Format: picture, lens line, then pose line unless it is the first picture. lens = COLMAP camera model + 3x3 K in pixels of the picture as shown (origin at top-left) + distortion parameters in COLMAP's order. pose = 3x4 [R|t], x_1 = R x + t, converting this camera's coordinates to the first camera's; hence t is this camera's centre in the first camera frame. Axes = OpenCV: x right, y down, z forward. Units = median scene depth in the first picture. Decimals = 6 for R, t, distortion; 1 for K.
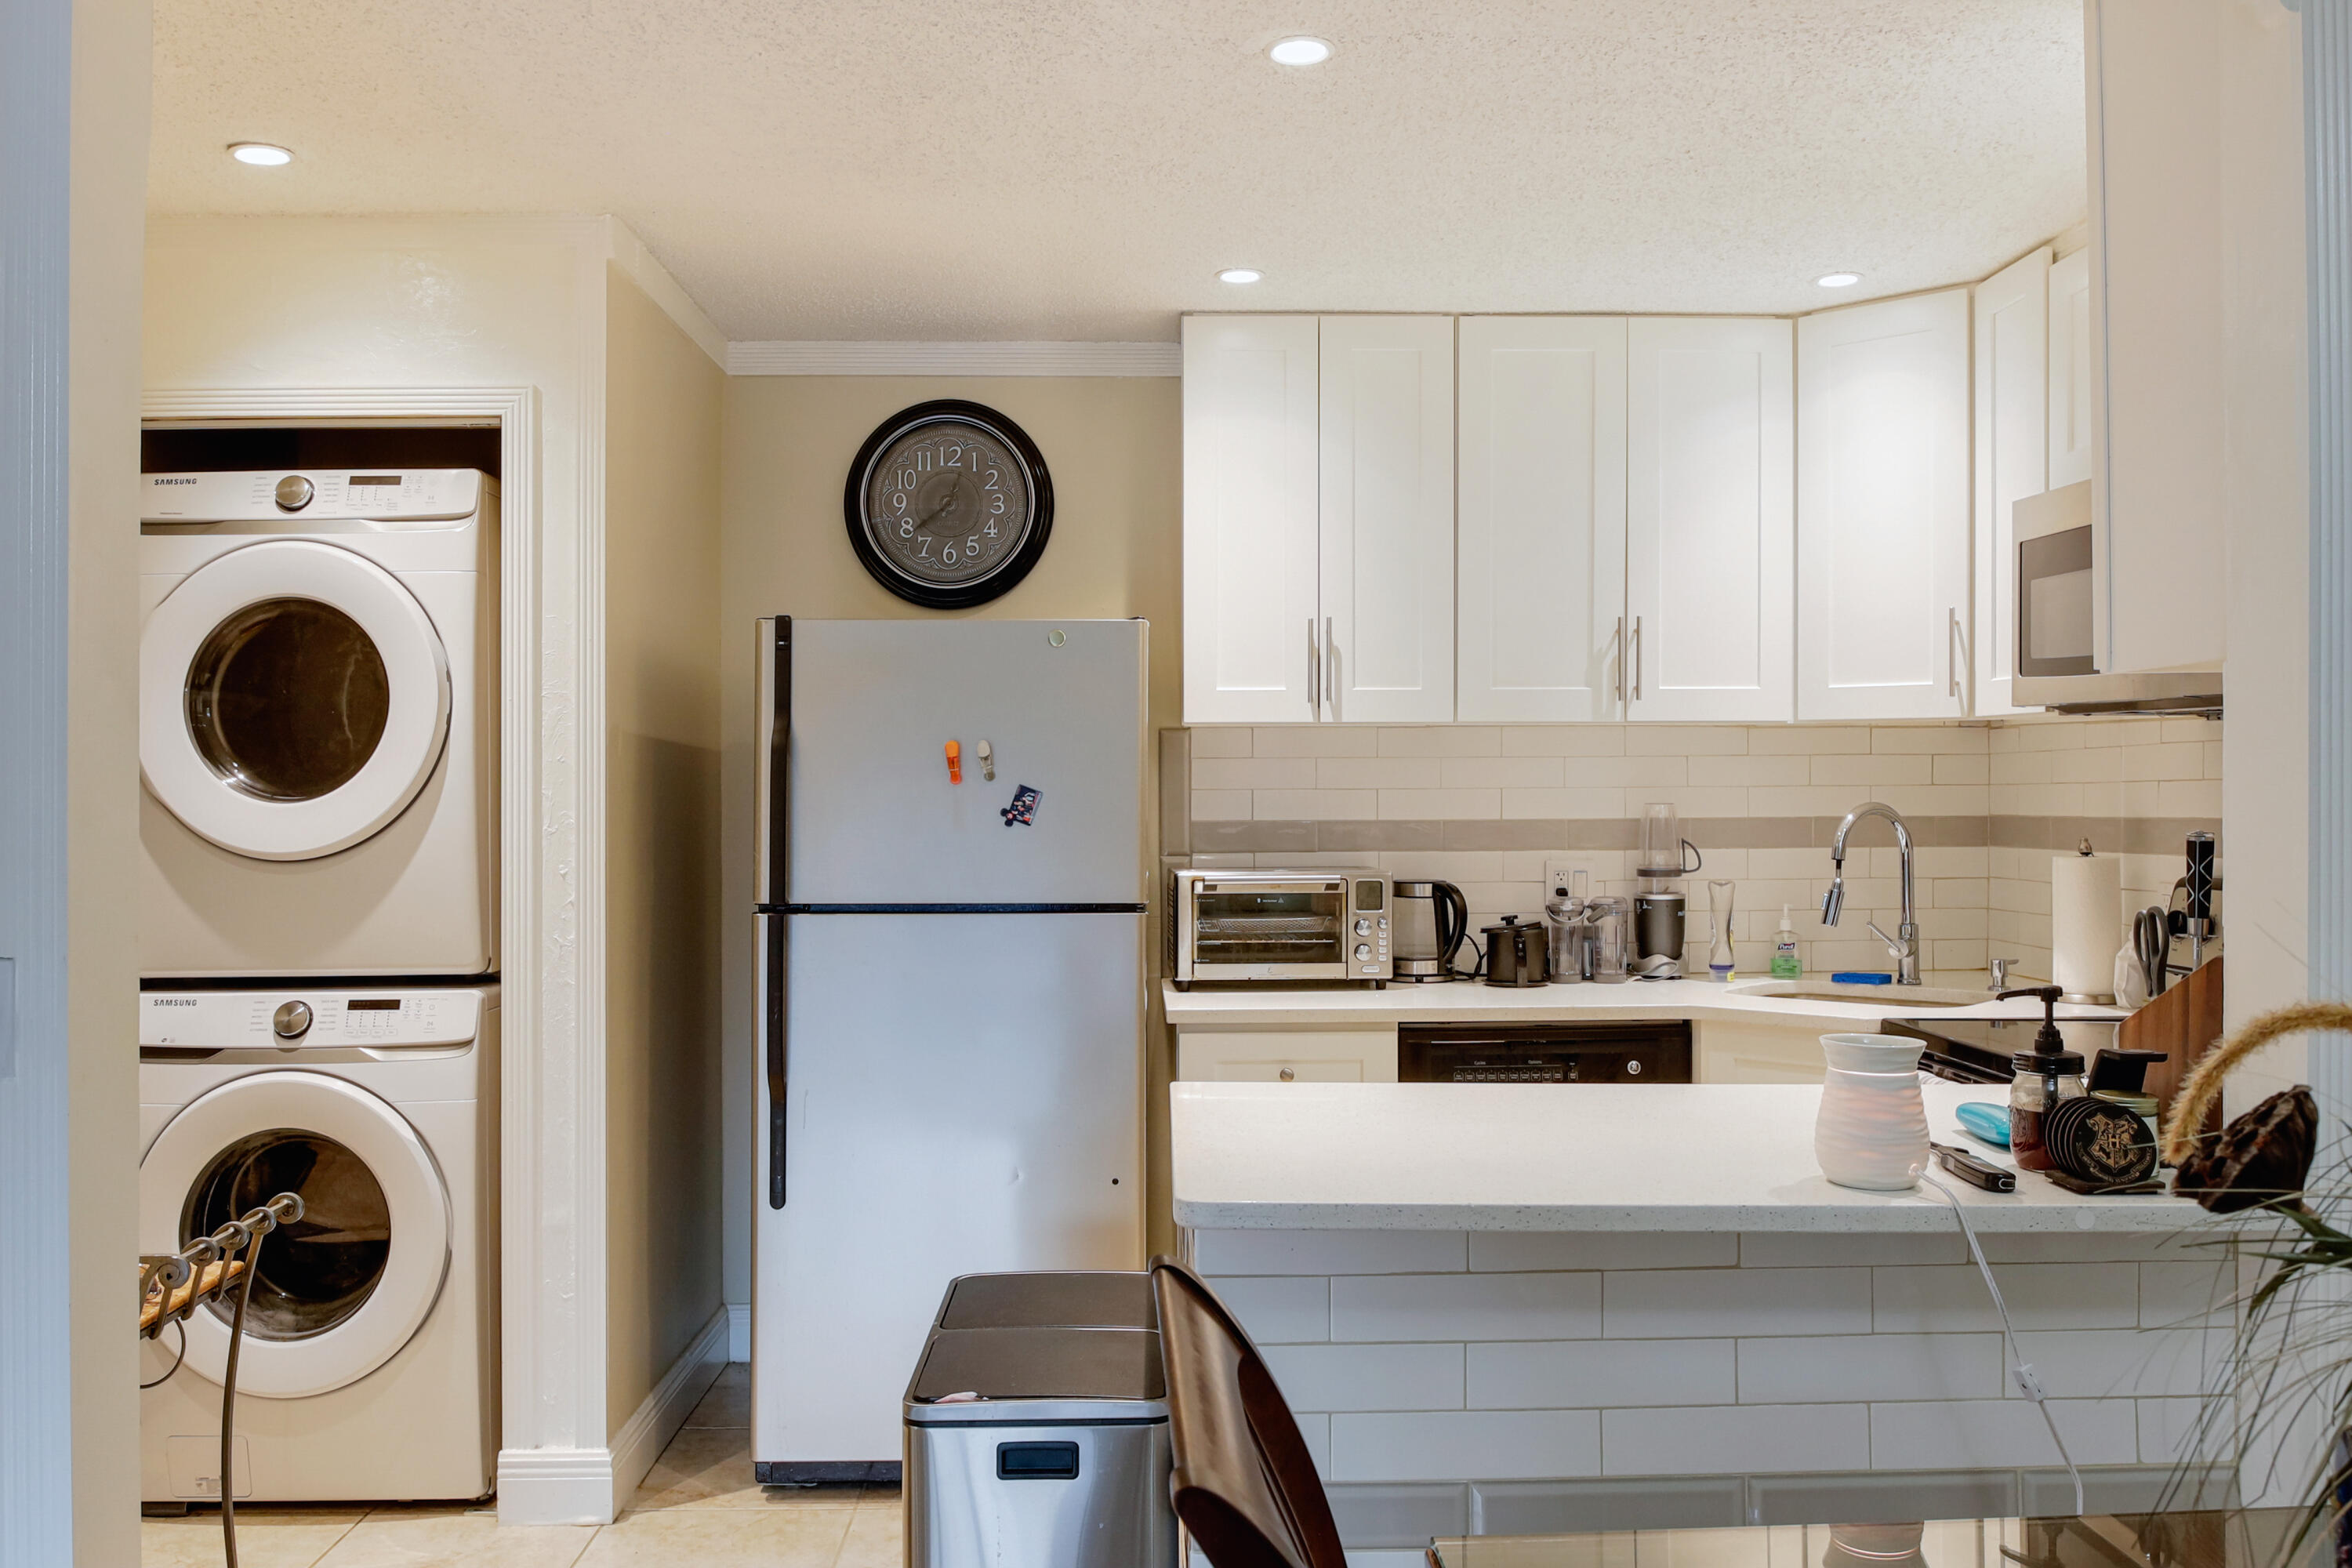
lens RADIAL K [[1857.0, 0, 1177.0], [0, 1857.0, 784.0], [0, 0, 1]] dist [-0.023500, -0.003586]
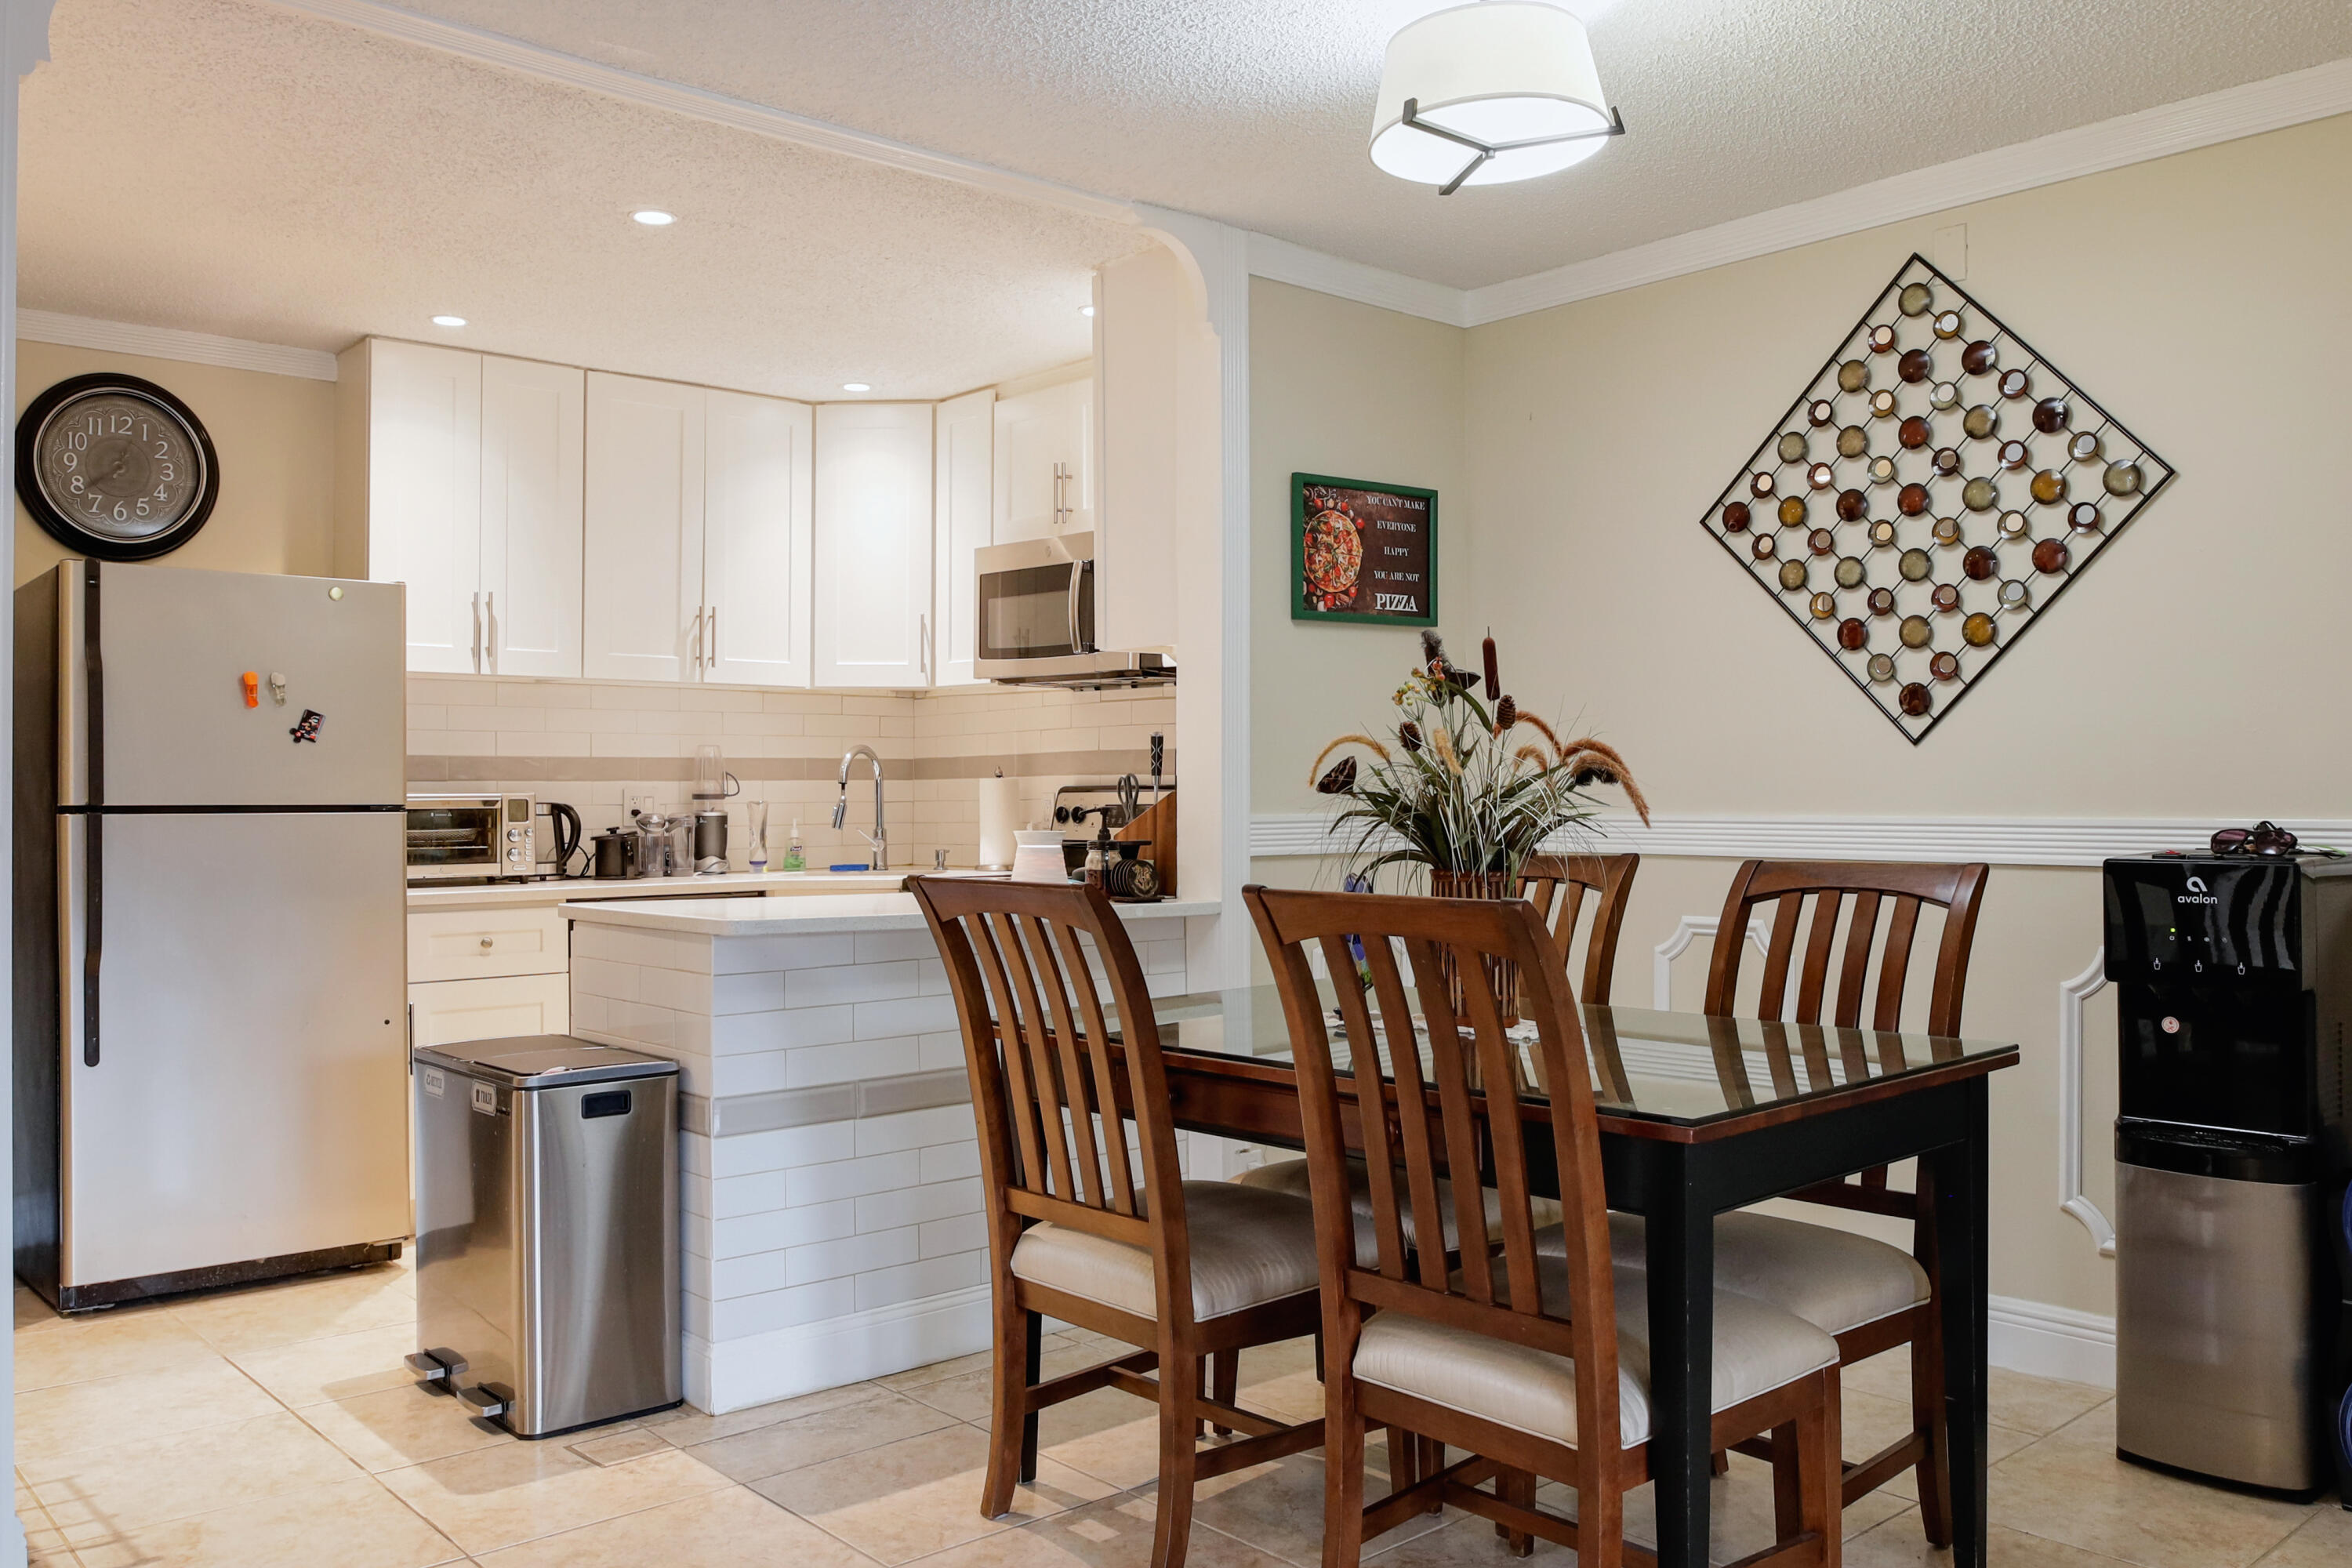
lens RADIAL K [[1857.0, 0, 1195.9], [0, 1857.0, 793.2], [0, 0, 1]] dist [-0.023500, -0.003586]
pose [[0.760300, 0.000755, 0.649571, -0.402258], [0.000201, 0.999999, -0.001397, 0.054133], [-0.649572, 0.001193, 0.760299, -0.304276]]
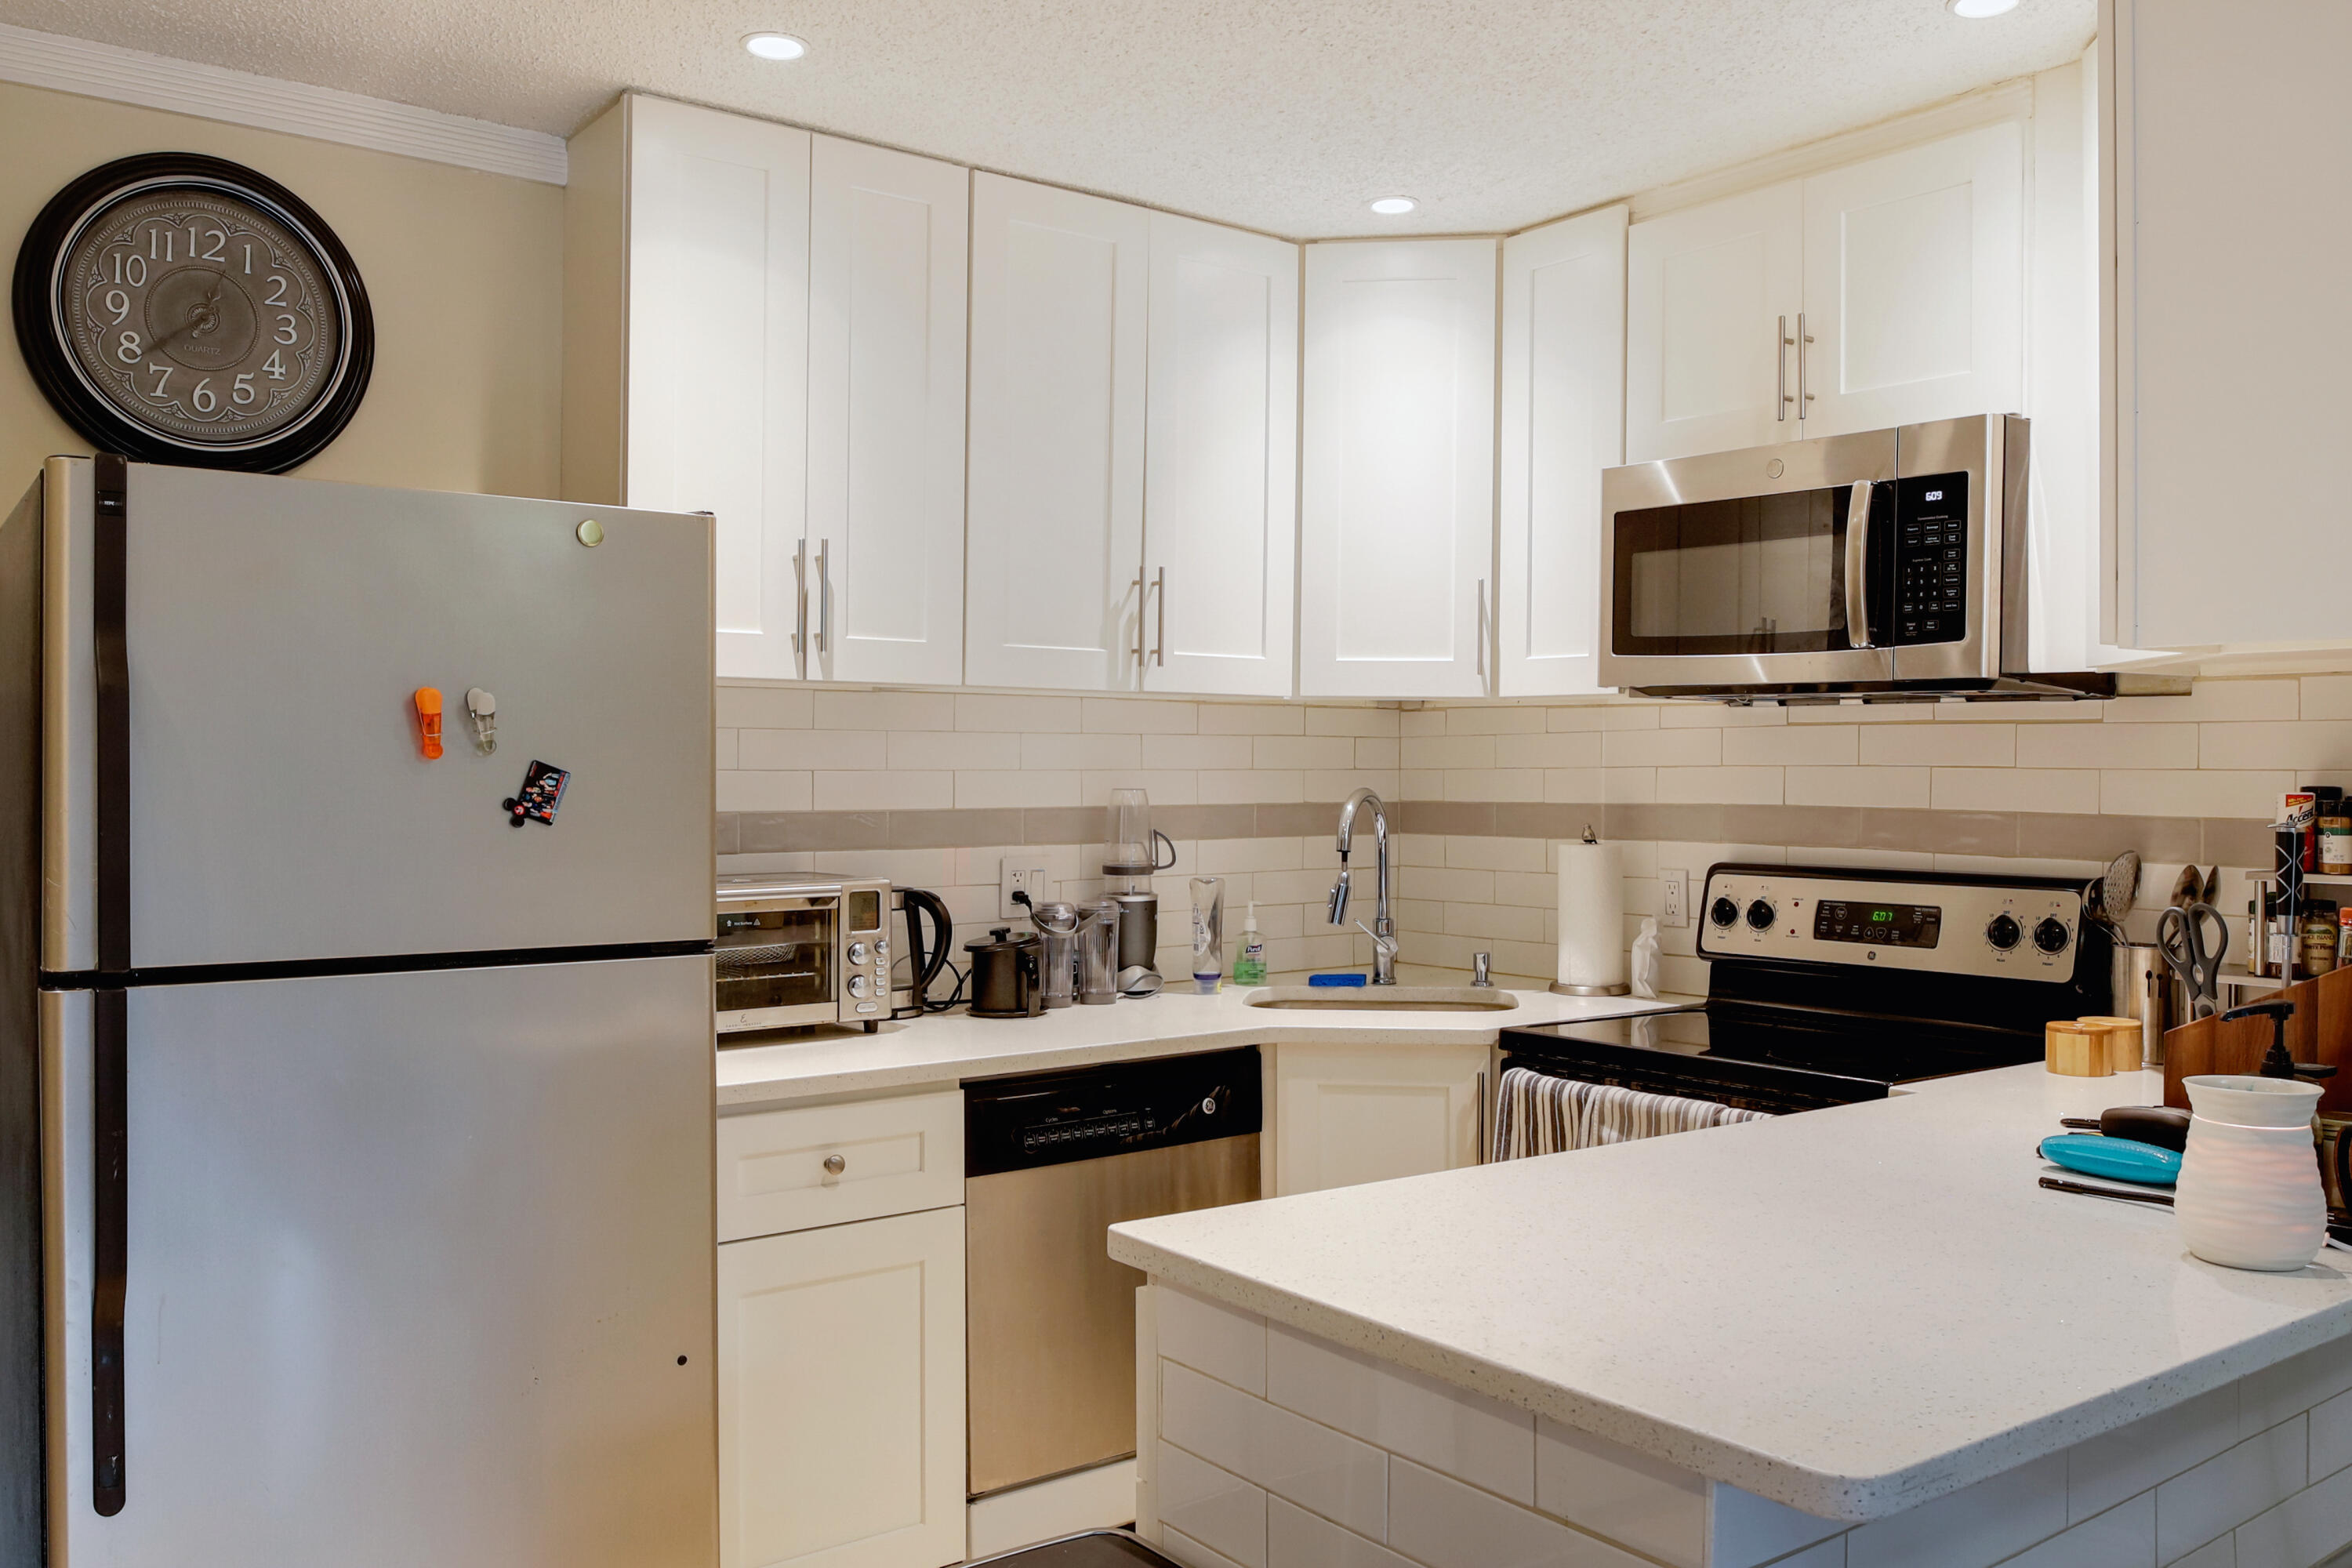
lens RADIAL K [[1857.0, 0, 1185.3], [0, 1857.0, 787.8], [0, 0, 1]] dist [-0.023500, -0.003586]
pose [[0.809603, 0.000296, 0.586977, -0.254162], [-0.006621, 0.999941, 0.008626, 0.002595], [-0.586940, -0.010870, 0.809558, 0.332506]]
